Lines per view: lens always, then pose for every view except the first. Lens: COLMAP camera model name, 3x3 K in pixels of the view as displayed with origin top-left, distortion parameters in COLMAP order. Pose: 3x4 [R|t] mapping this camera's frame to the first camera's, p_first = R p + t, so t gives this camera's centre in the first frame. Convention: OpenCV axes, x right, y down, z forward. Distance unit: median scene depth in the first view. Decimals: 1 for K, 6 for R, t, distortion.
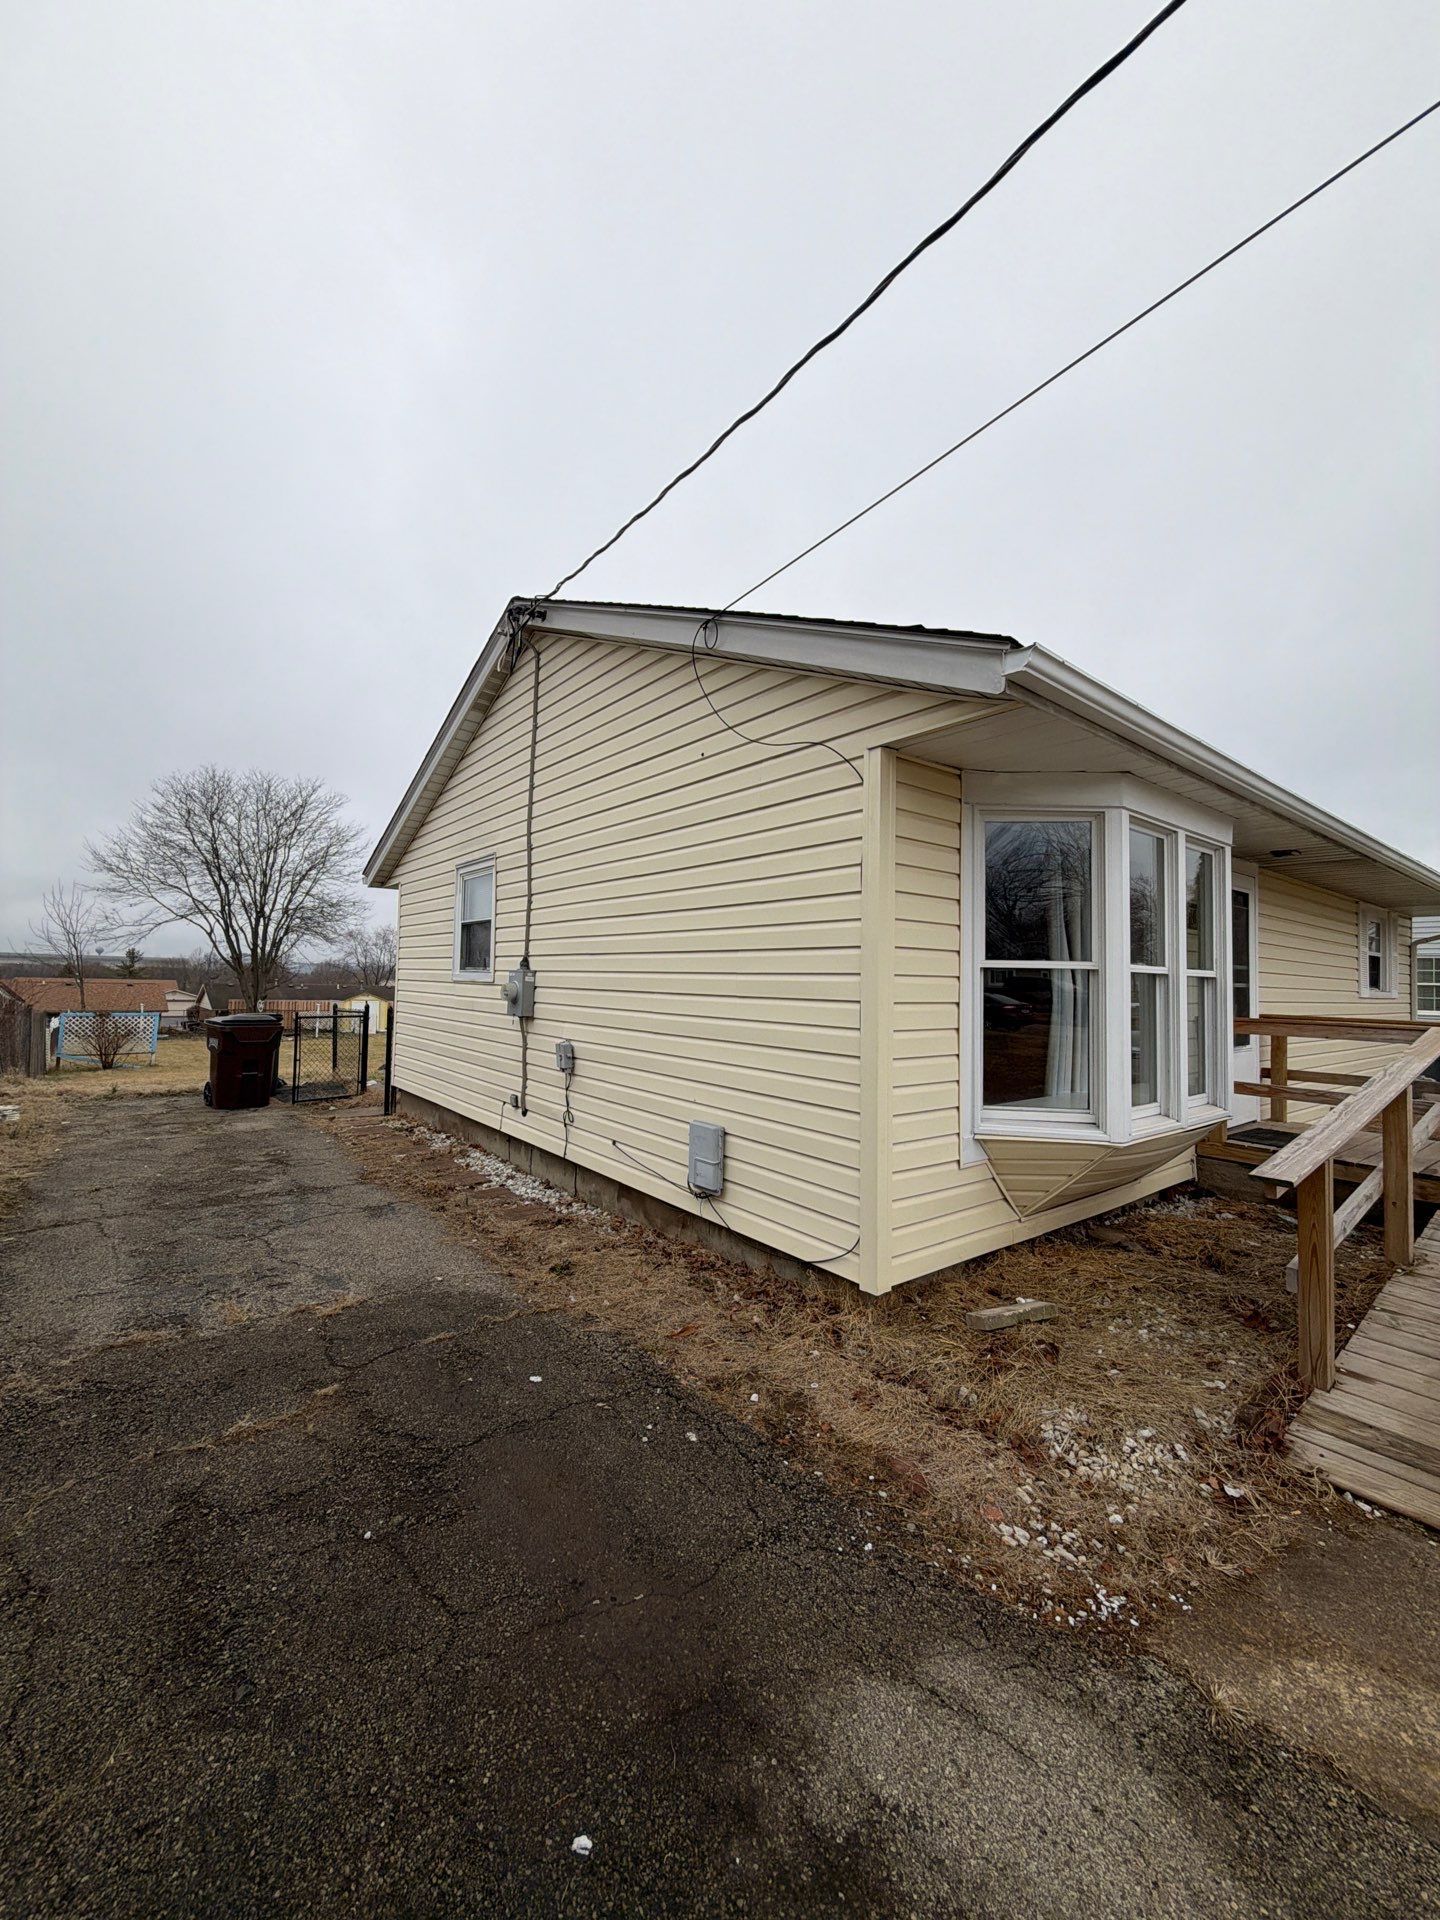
lens RADIAL K [[761.8, 0, 720.8], [0, 761.8, 955.7], [0, 0, 1]] dist [-0.001462, -0.000102]
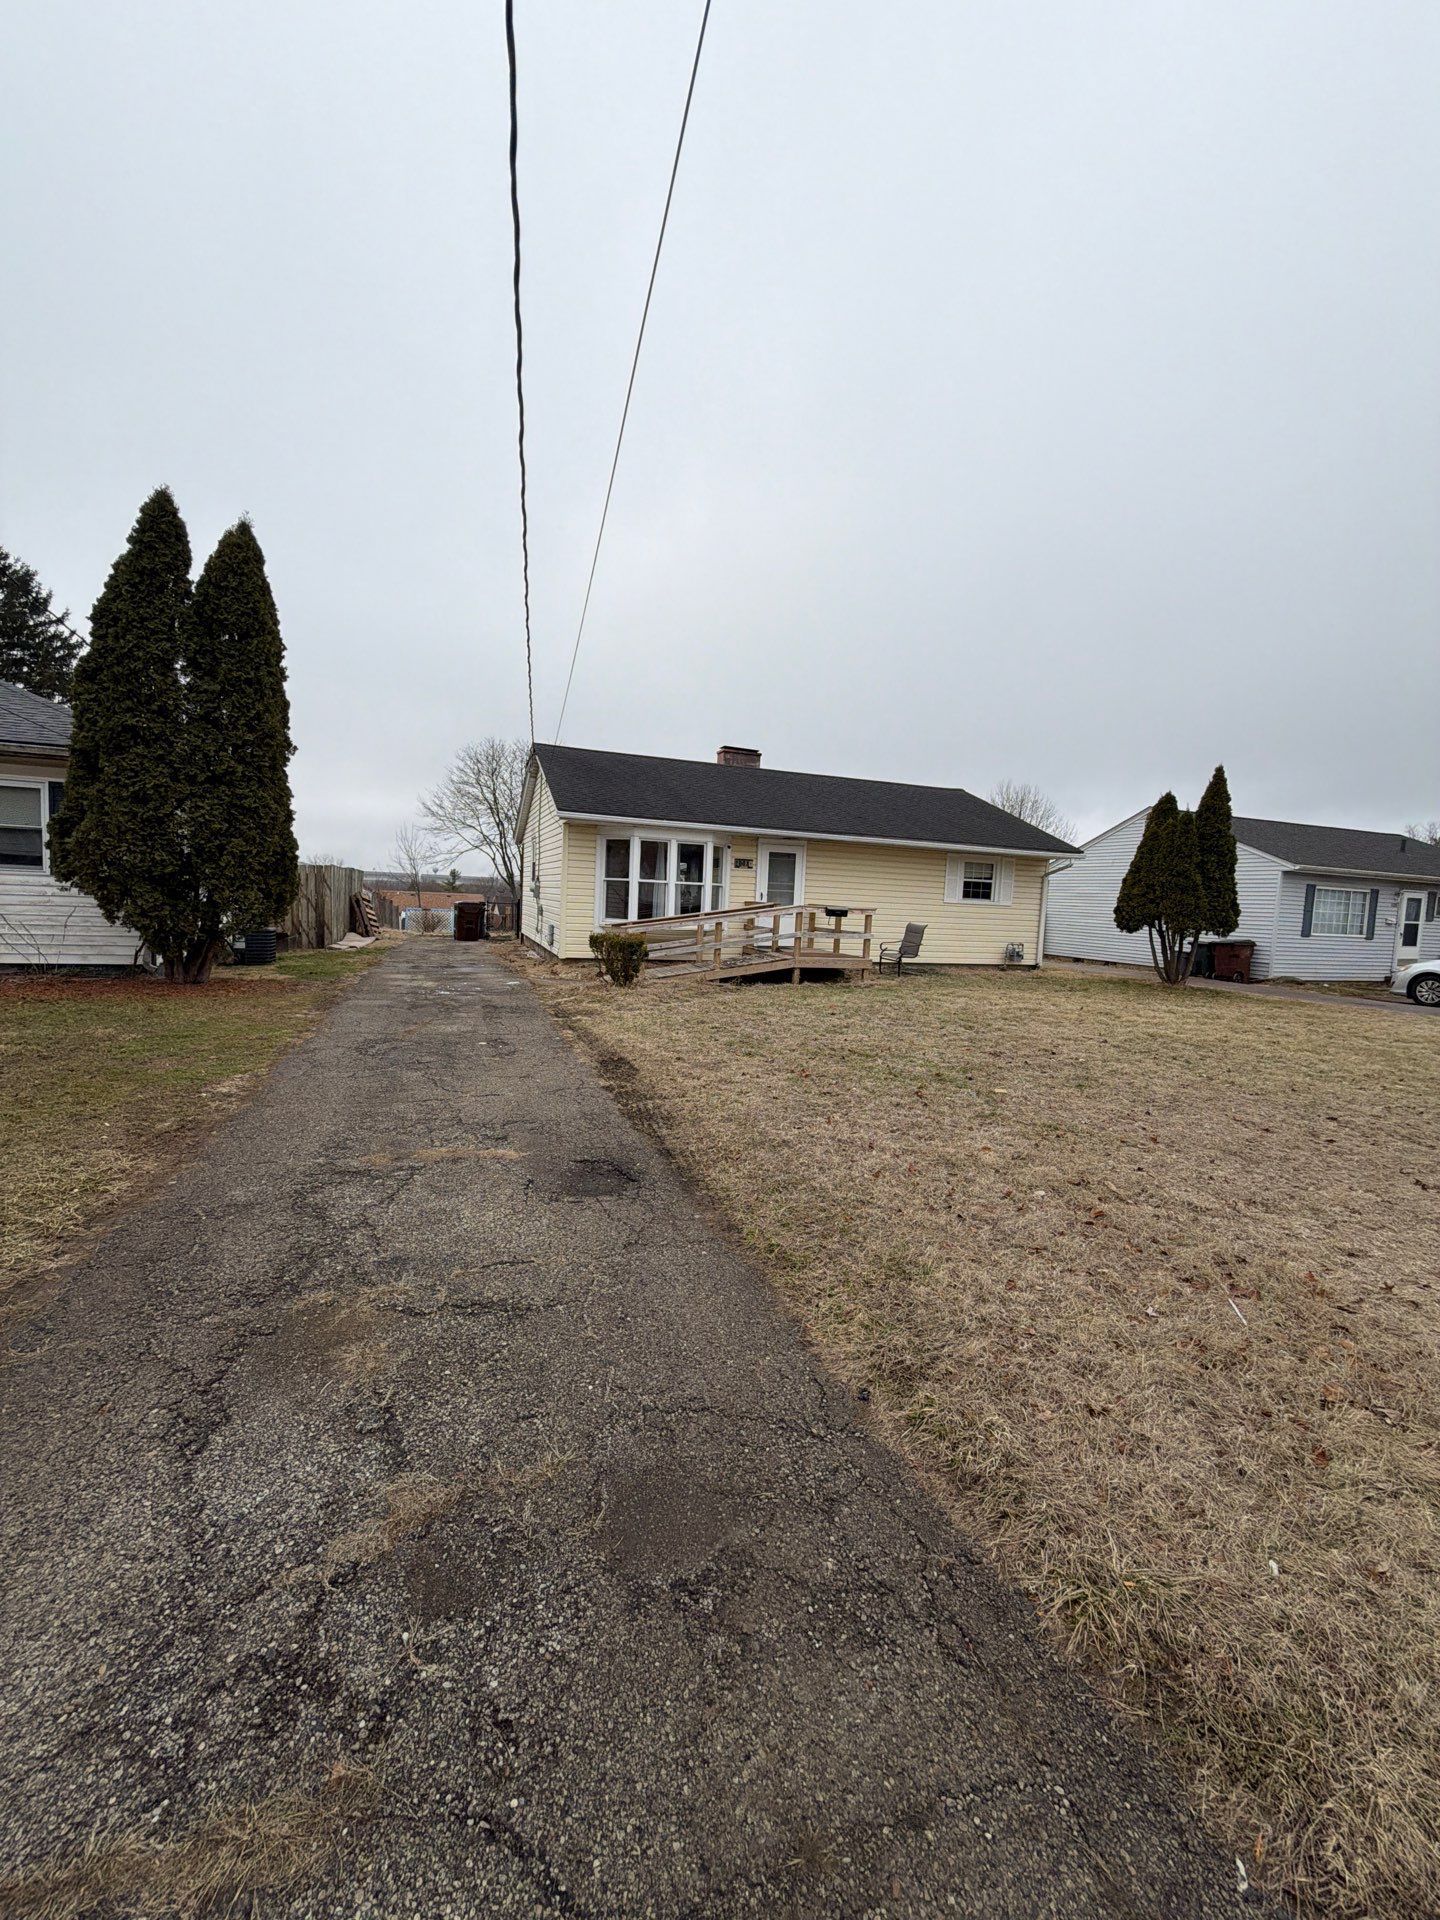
lens RADIAL K [[761.3, 0, 722.5], [0, 761.3, 952.8], [0, 0, 1]] dist [-0.002125, 0.000155]
pose [[0.947082, 0.040037, -0.318486, 0.195573], [-0.008669, 0.995019, 0.099305, -0.000318], [0.320876, -0.091289, 0.942712, -0.217355]]
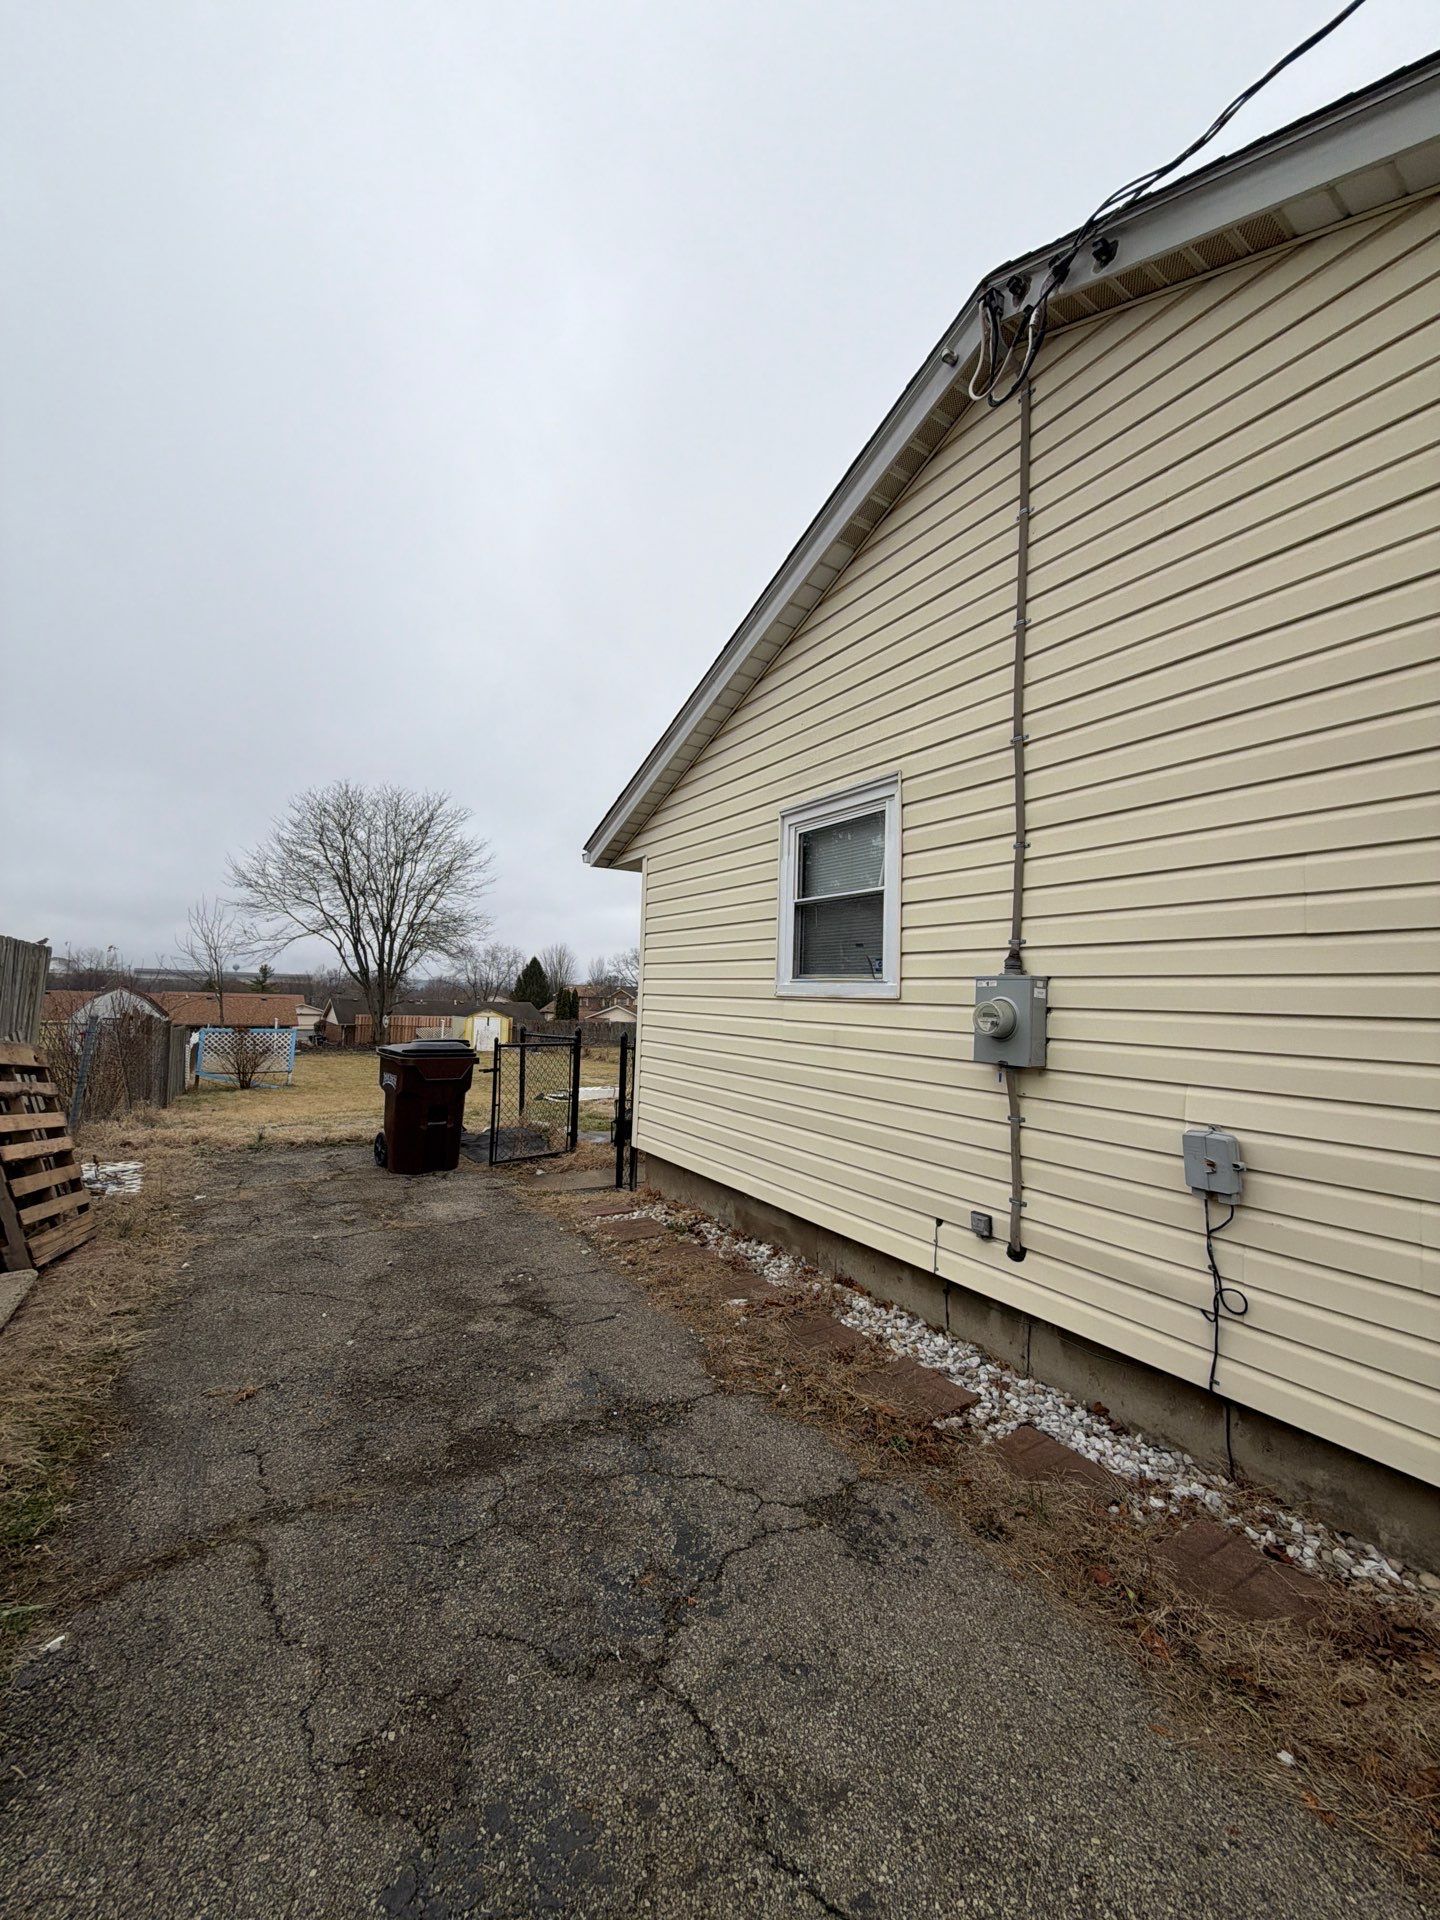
lens RADIAL K [[761.3, 0, 722.5], [0, 761.3, 952.8], [0, 0, 1]] dist [-0.002125, 0.000155]
pose [[0.993303, 0.000448, -0.115542, -0.061089], [-0.003671, 0.999610, -0.027683, 0.002855], [0.115484, 0.027922, 0.992917, 0.071434]]
